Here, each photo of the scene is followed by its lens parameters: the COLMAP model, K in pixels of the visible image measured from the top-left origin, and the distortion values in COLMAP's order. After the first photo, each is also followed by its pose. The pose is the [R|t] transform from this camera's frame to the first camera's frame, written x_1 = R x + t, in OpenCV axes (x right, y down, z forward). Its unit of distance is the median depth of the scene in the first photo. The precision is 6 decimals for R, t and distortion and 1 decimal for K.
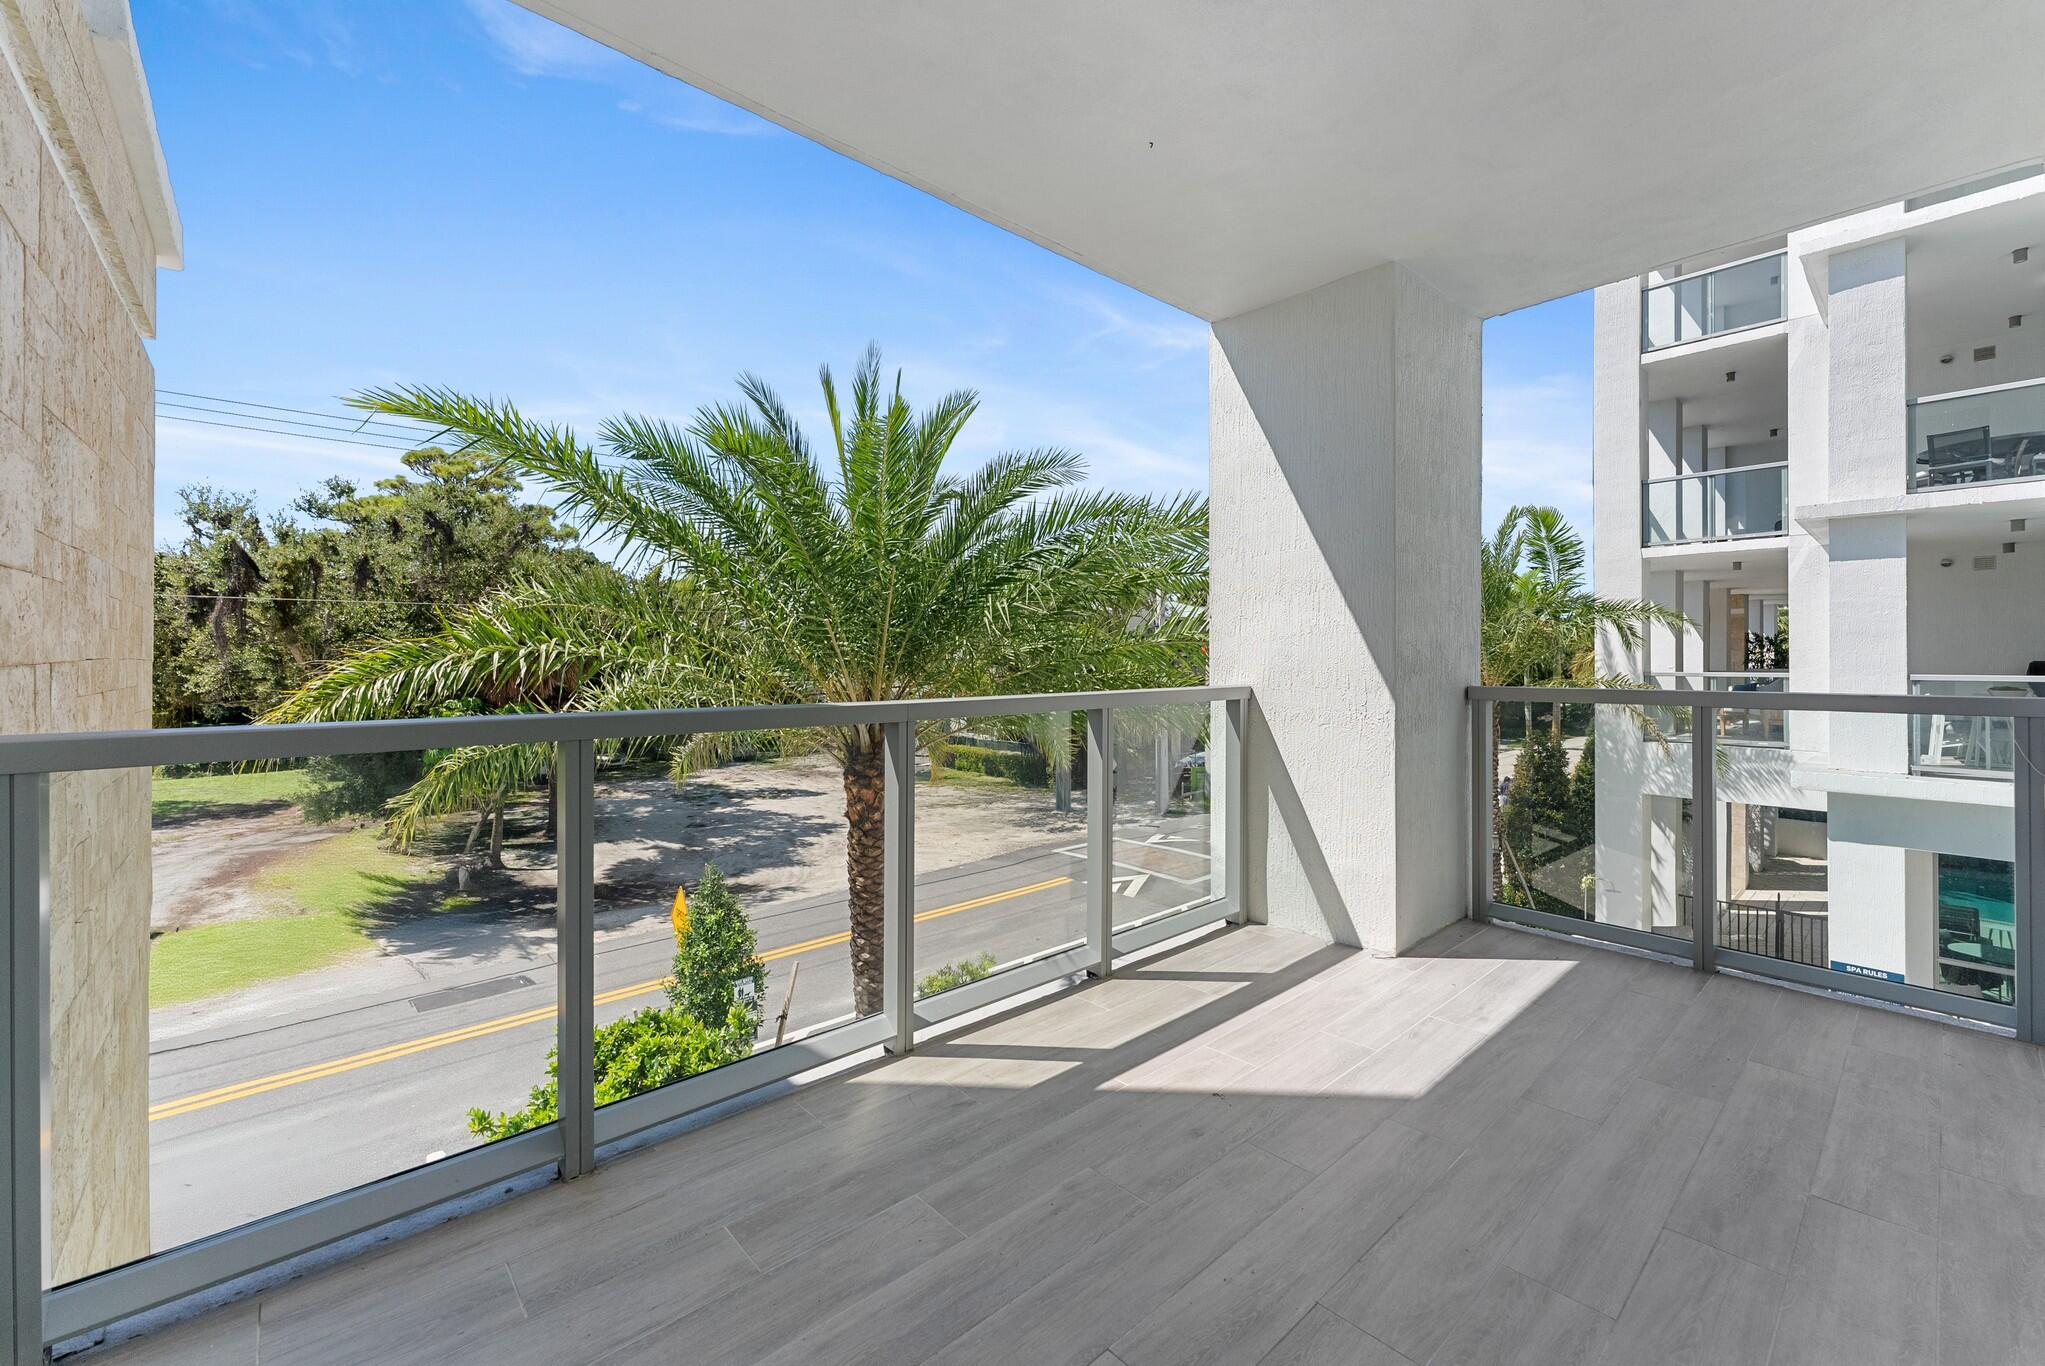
lens RADIAL K [[826.4, 0, 1021.3], [0, 826.4, 673.2], [0, 0, 1]] dist [0.002348, -0.000236]
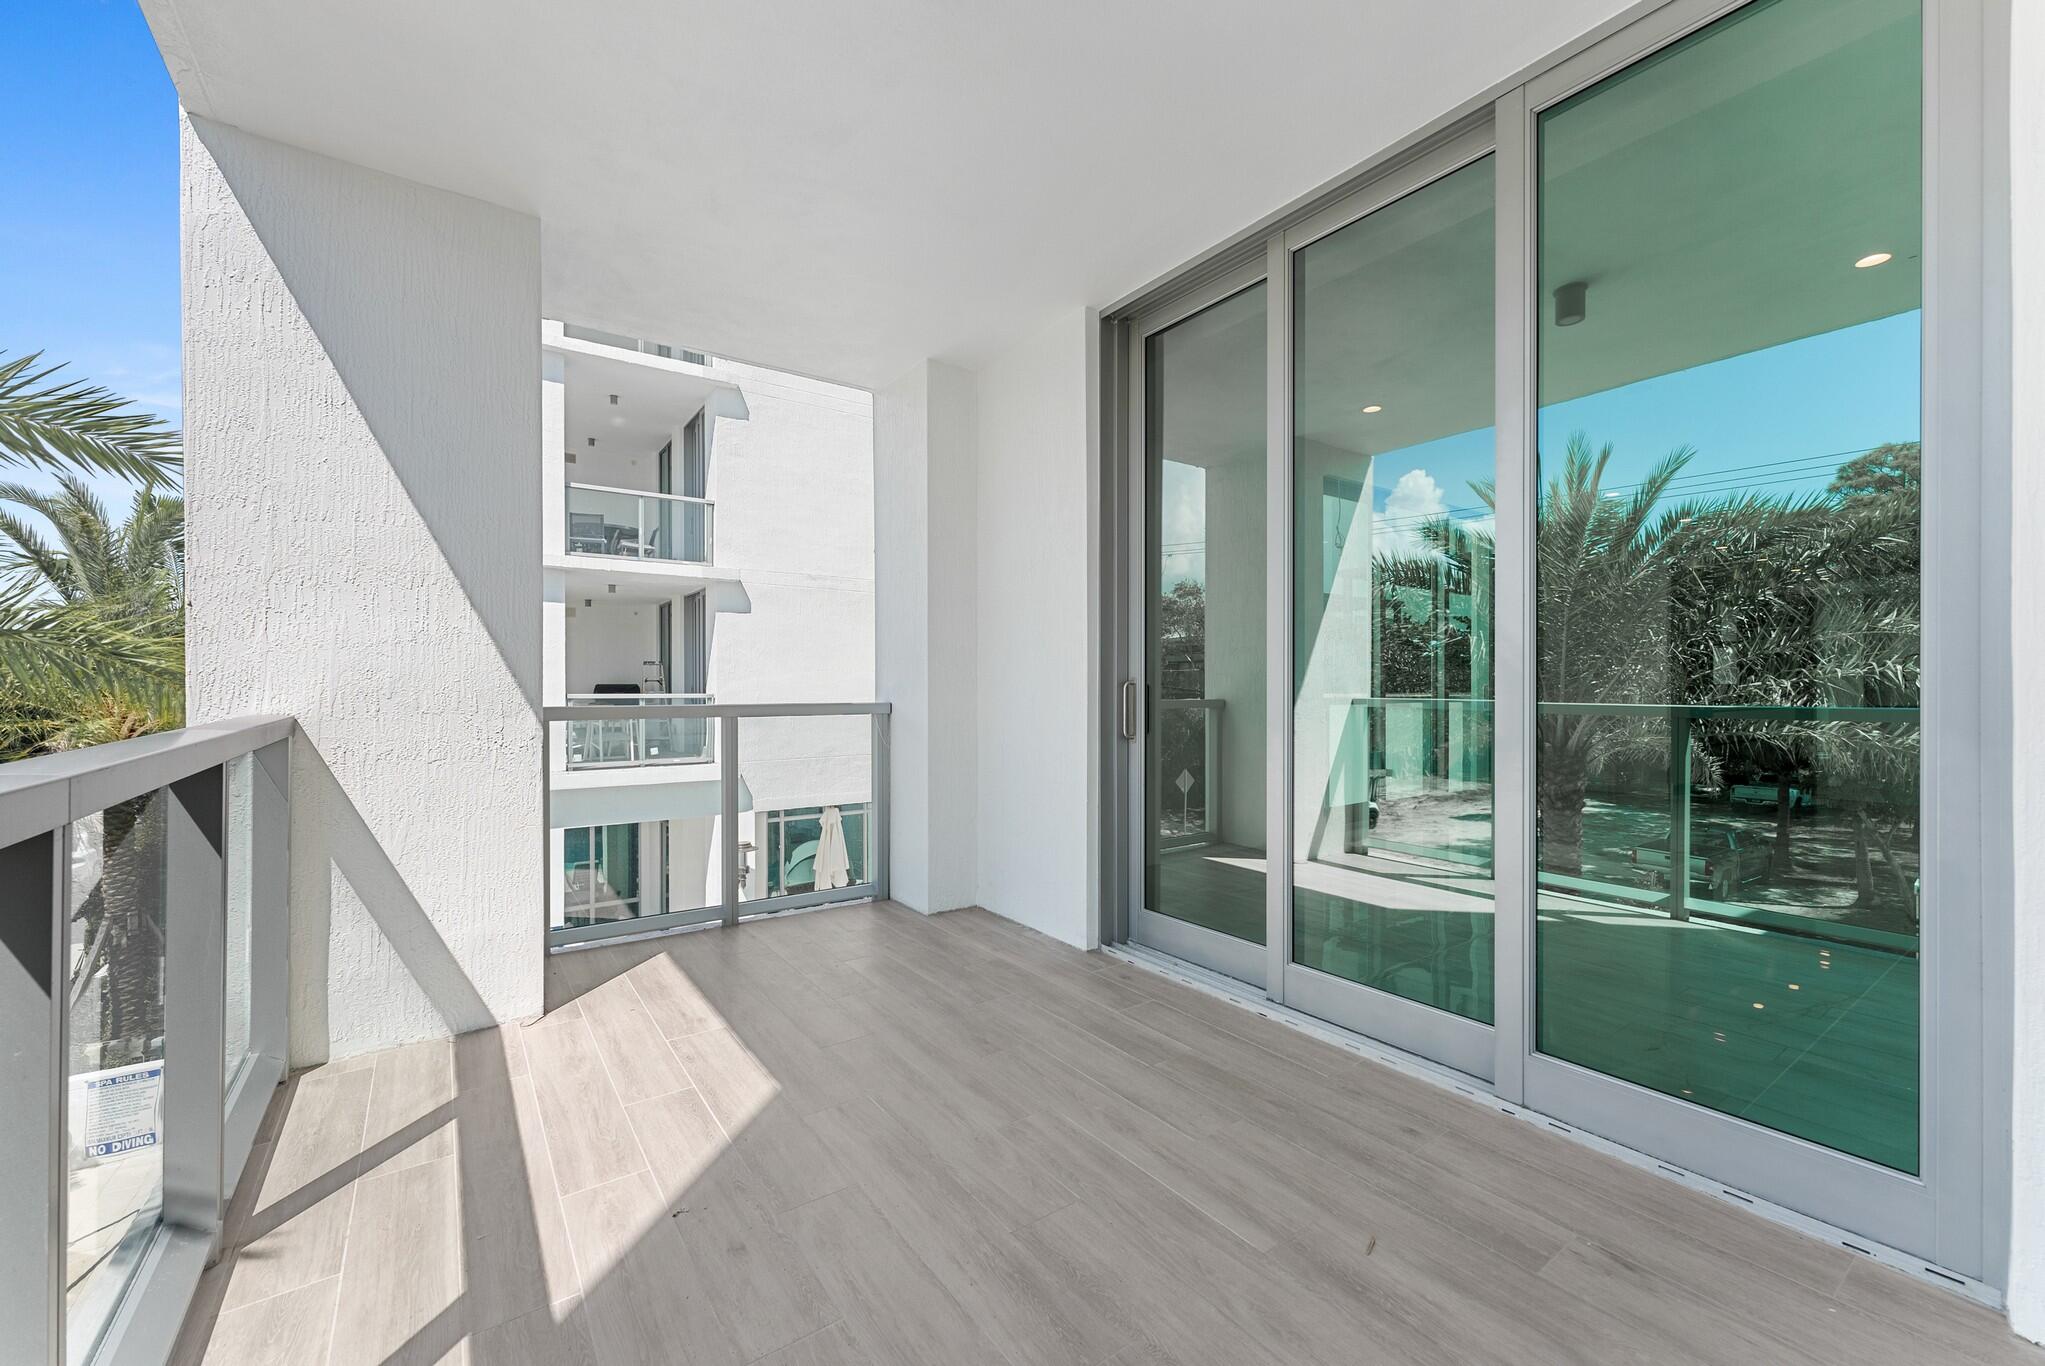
lens RADIAL K [[826.4, 0, 1024.5], [0, 826.4, 685.7], [0, 0, 1]] dist [0.002348, -0.000236]
pose [[0.112314, -0.001295, 0.993672, -0.349461], [0.014289, 0.999898, -0.000312, 0.000381], [-0.993570, 0.014234, 0.112321, 0.376076]]
